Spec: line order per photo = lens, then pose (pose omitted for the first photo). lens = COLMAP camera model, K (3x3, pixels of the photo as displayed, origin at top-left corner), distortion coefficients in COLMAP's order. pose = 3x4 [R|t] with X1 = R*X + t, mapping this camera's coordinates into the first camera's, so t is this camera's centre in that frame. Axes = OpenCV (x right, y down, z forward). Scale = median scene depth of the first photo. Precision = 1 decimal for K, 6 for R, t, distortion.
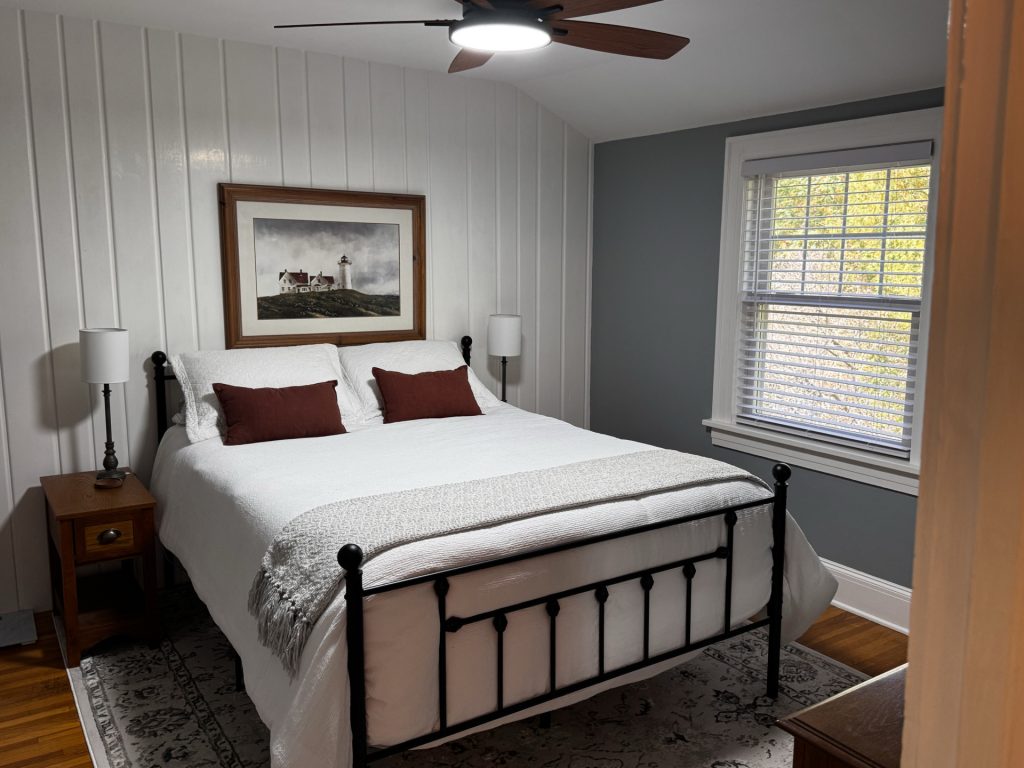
lens RADIAL K [[854.3, 0, 512.0], [0, 854.3, 384.0], [0, 0, 1]] dist [0.104865, -0.193181]
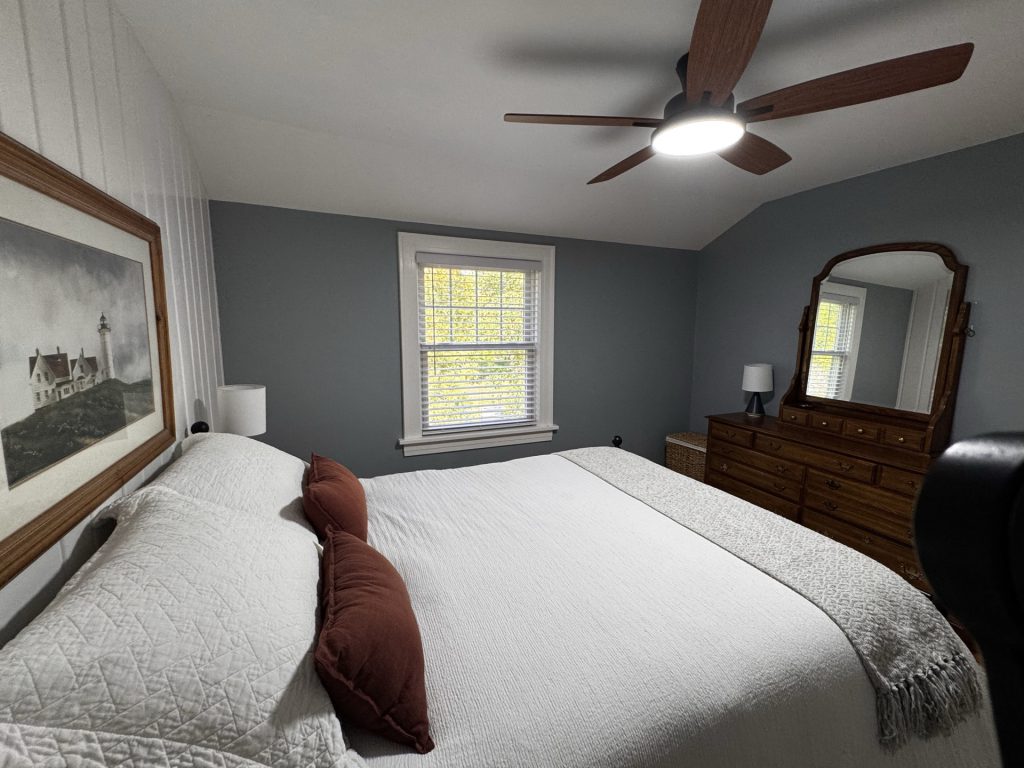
lens RADIAL K [[435.5, 0, 512.0], [0, 435.5, 384.0], [0, 0, 1]] dist [-0.000275, -0.000071]
pose [[0.173866, -0.142256, 0.974440, -0.418219], [0.135556, 0.983549, 0.119399, -0.108568], [-0.975395, 0.111332, 0.190289, 0.727988]]
